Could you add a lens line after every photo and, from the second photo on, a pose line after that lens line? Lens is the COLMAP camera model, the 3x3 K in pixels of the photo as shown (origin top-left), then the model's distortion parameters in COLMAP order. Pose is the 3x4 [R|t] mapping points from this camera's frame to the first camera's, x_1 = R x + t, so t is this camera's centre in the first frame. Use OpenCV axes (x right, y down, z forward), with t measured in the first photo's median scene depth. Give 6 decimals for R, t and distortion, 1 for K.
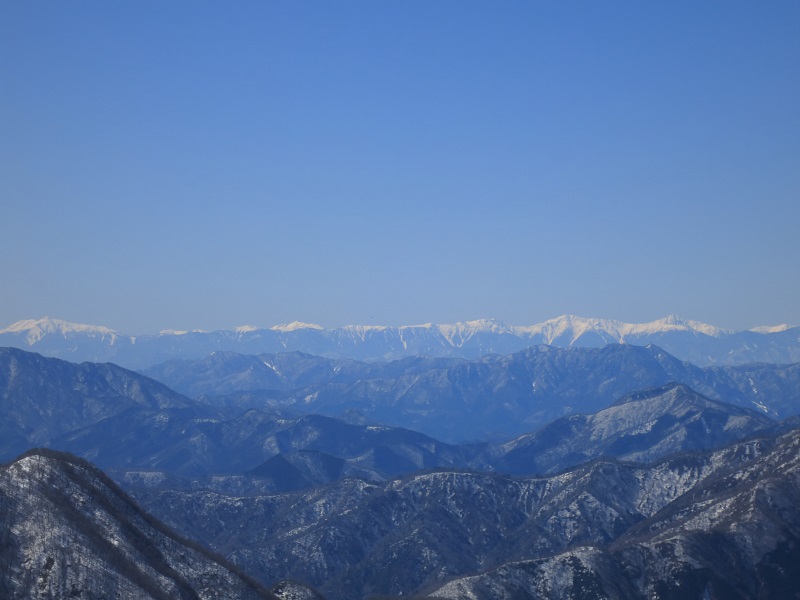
lens RADIAL K [[2743.2, 0, 398.6], [0, 2743.2, 299.5], [0, 0, 1]] dist [-0.069012, 0.000000]
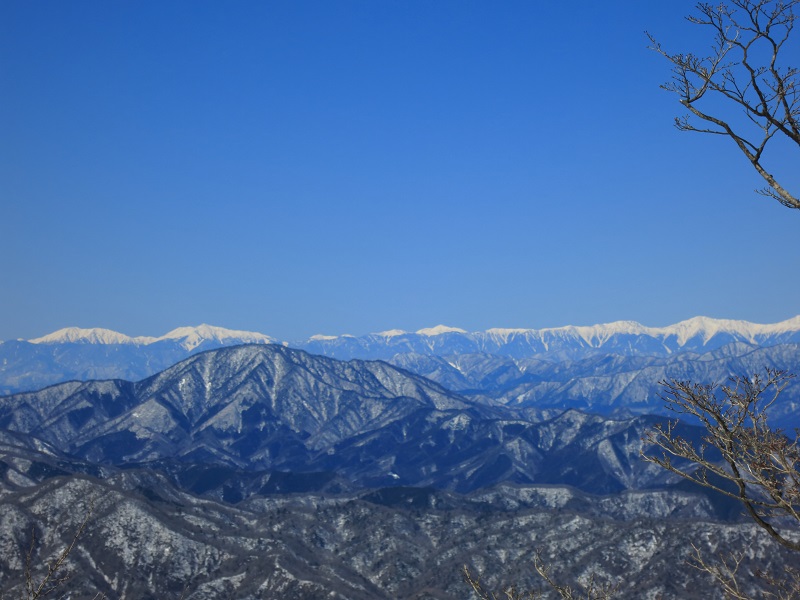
lens RADIAL K [[2637.9, 0, 400.8], [0, 2637.9, 300.3], [0, 0, 1]] dist [-0.154524, 0.000000]
pose [[0.998479, -0.011557, -0.053903, -0.057358], [0.011487, 0.999933, -0.001603, 0.005616], [0.053918, 0.000981, 0.998545, 0.144865]]
